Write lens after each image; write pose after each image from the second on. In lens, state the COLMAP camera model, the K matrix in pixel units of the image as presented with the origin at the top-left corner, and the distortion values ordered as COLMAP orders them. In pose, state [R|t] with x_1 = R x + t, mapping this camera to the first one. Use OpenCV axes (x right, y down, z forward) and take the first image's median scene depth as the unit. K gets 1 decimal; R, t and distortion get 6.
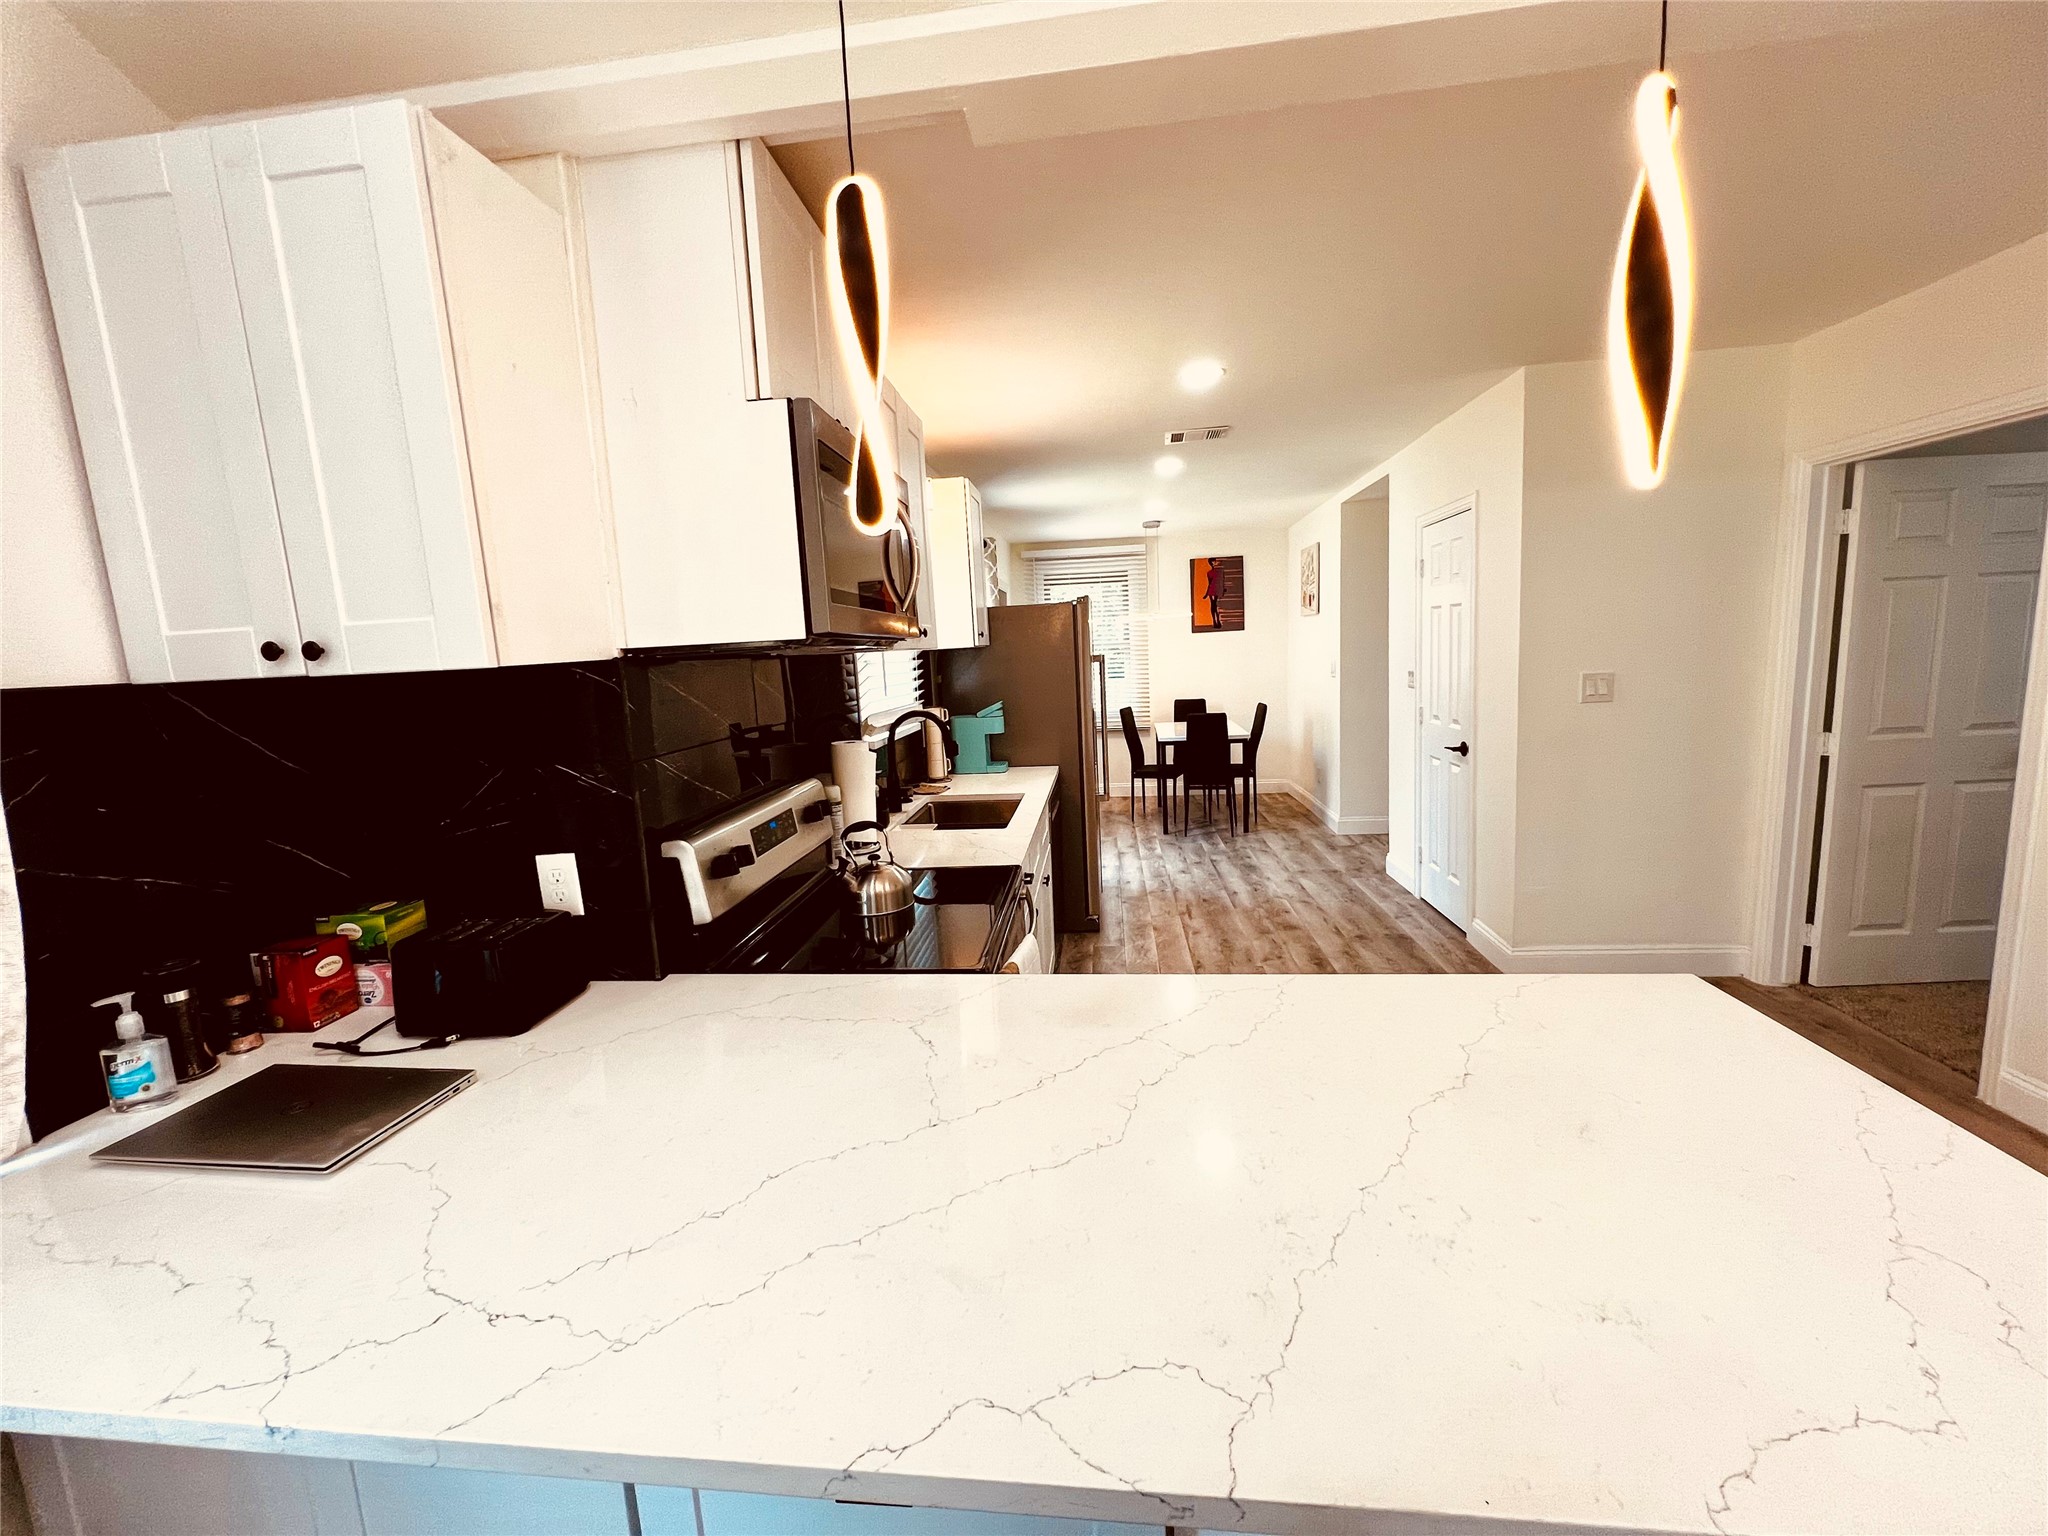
lens RADIAL K [[826.2, 0, 1017.8], [0, 826.2, 767.4], [0, 0, 1]] dist [-0.001758, -0.000039]
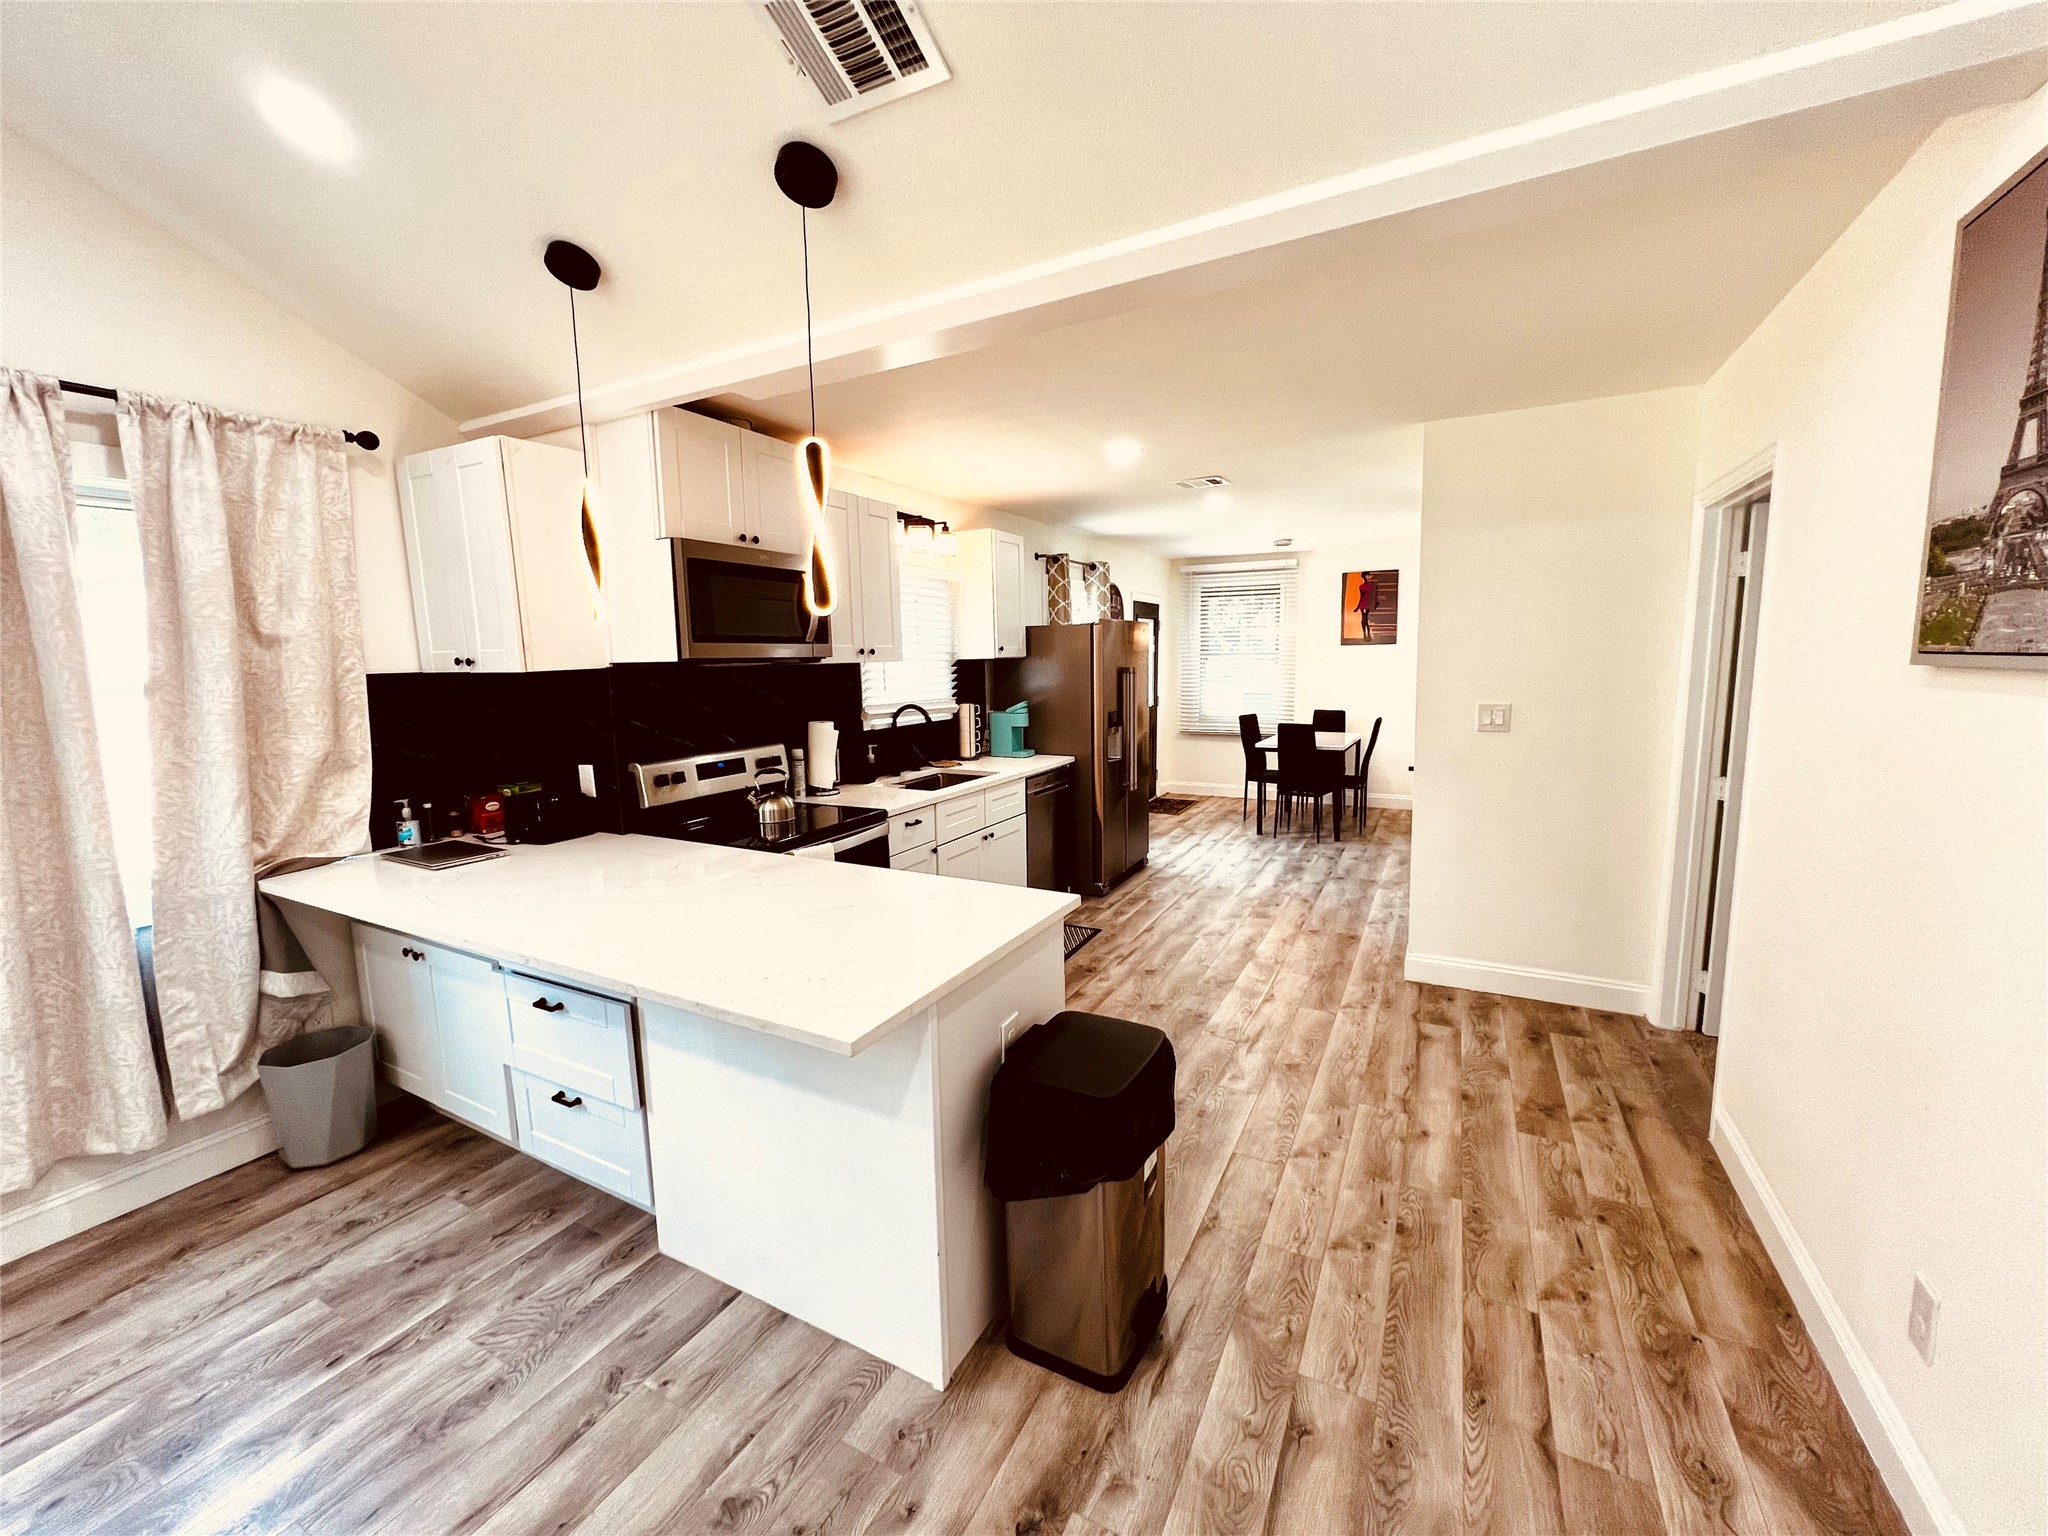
lens RADIAL K [[826.2, 0, 1014.3], [0, 826.2, 768.3], [0, 0, 1]] dist [-0.001758, -0.000039]
pose [[0.925412, 0.083060, -0.369748, 0.432814], [-0.080325, 0.996508, 0.022817, -0.005546], [0.370352, 0.008585, 0.928852, -0.176974]]
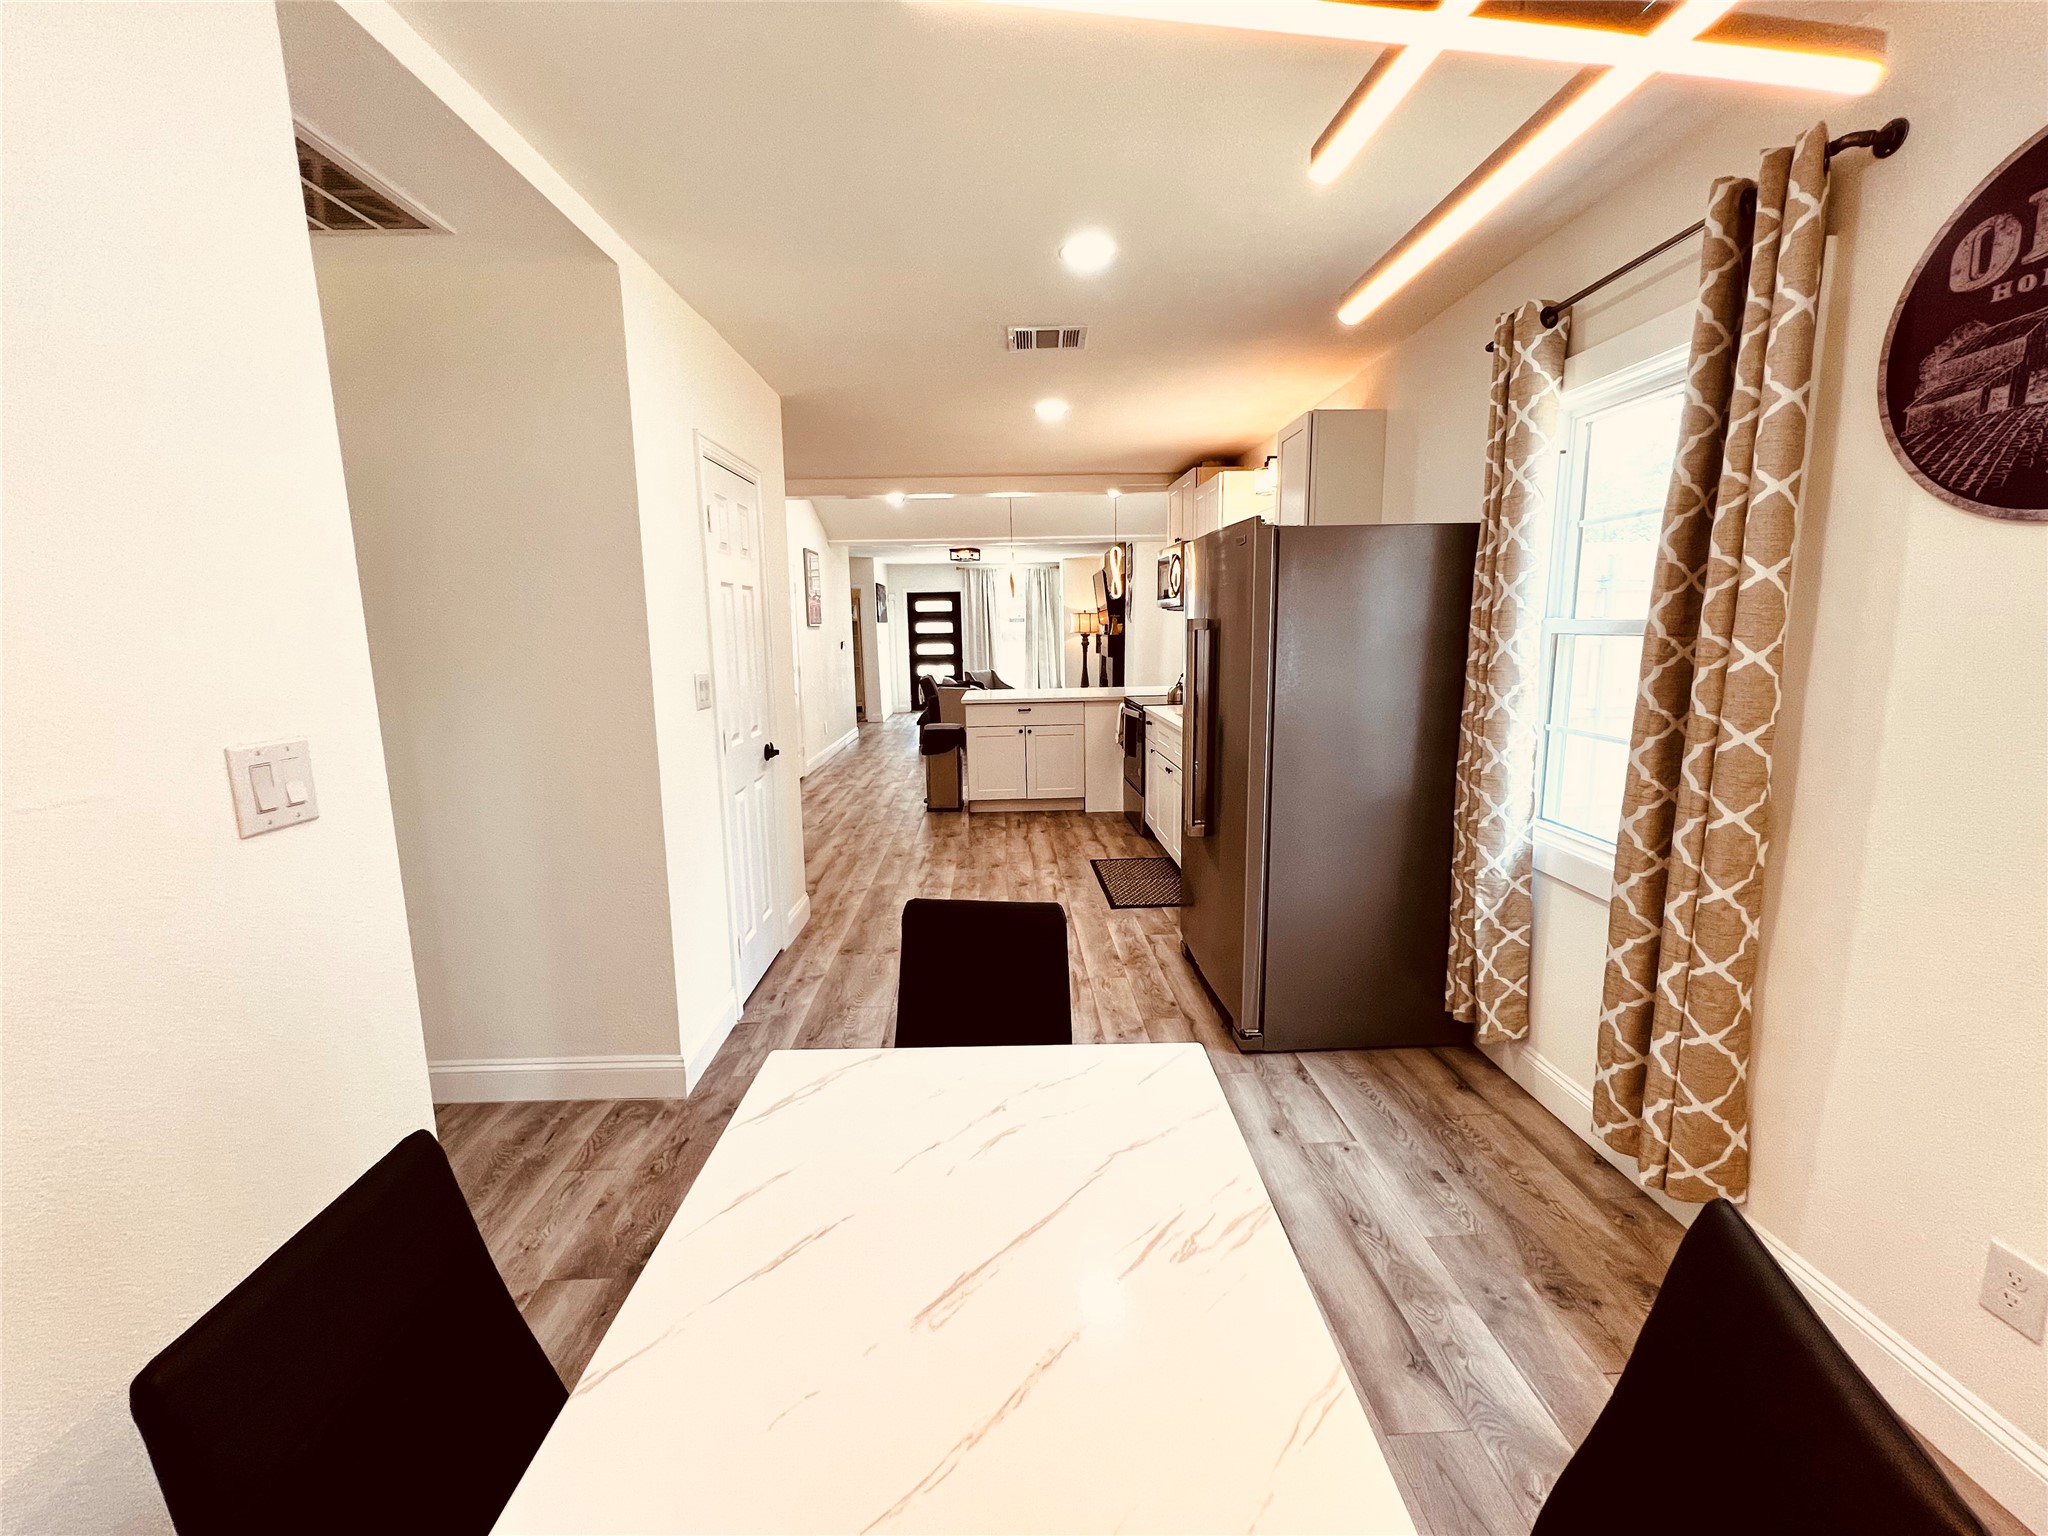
lens RADIAL K [[826.2, 0, 1024.8], [0, 826.2, 763.4], [0, 0, 1]] dist [-0.001758, -0.000039]
pose [[-0.988793, 0.084367, -0.123167, 0.363188], [0.043028, 0.951053, 0.306018, -0.260331], [0.142956, 0.297289, -0.944025, 1.810591]]
